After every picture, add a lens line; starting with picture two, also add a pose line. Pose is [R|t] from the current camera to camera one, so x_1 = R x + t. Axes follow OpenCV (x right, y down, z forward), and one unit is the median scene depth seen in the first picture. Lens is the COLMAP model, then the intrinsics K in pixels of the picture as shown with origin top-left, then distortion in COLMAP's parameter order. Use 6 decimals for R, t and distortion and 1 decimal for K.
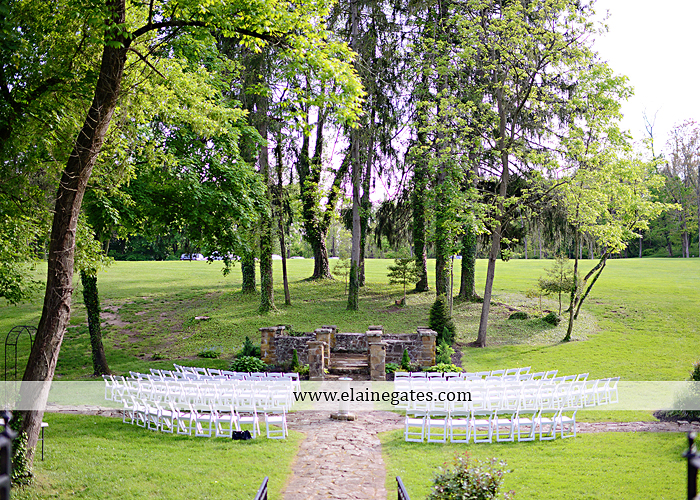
lens RADIAL K [[832.4, 0, 350.0], [0, 832.4, 250.0], [0, 0, 1]] dist [-0.059073, 0.079640]
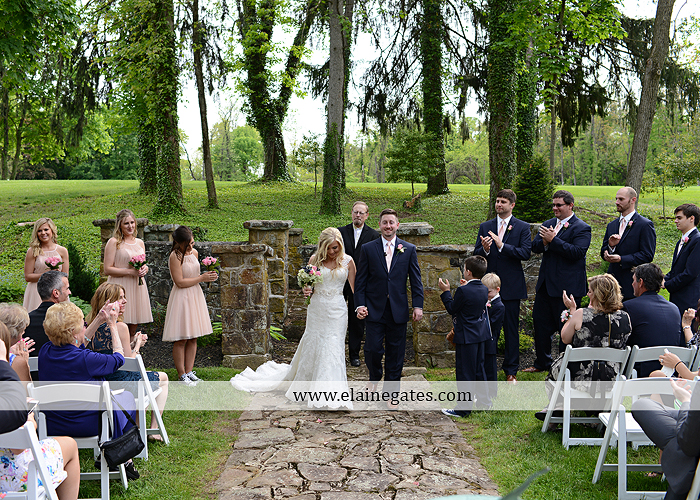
lens RADIAL K [[709.2, 0, 350.0], [0, 709.2, 250.0], [0, 0, 1]] dist [-0.005314, 0.005669]
pose [[0.998192, -0.004409, 0.059949, -0.010577], [0.001432, 0.998767, 0.049623, 0.064356], [-0.060093, -0.049447, 0.996967, 0.473370]]
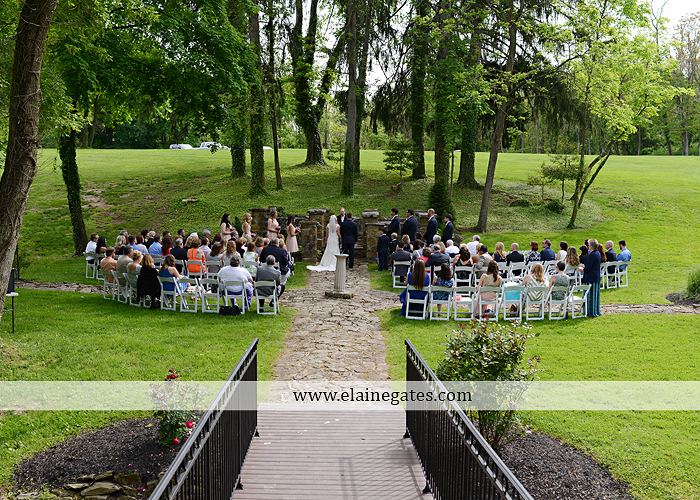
lens RADIAL K [[832.4, 0, 350.0], [0, 832.4, 250.0], [0, 0, 1]] dist [-0.059073, 0.079640]
pose [[0.999861, 0.012022, 0.011592, -0.003435], [-0.013301, 0.992987, 0.117474, 0.019995], [-0.010099, -0.117612, 0.993008, 0.036655]]
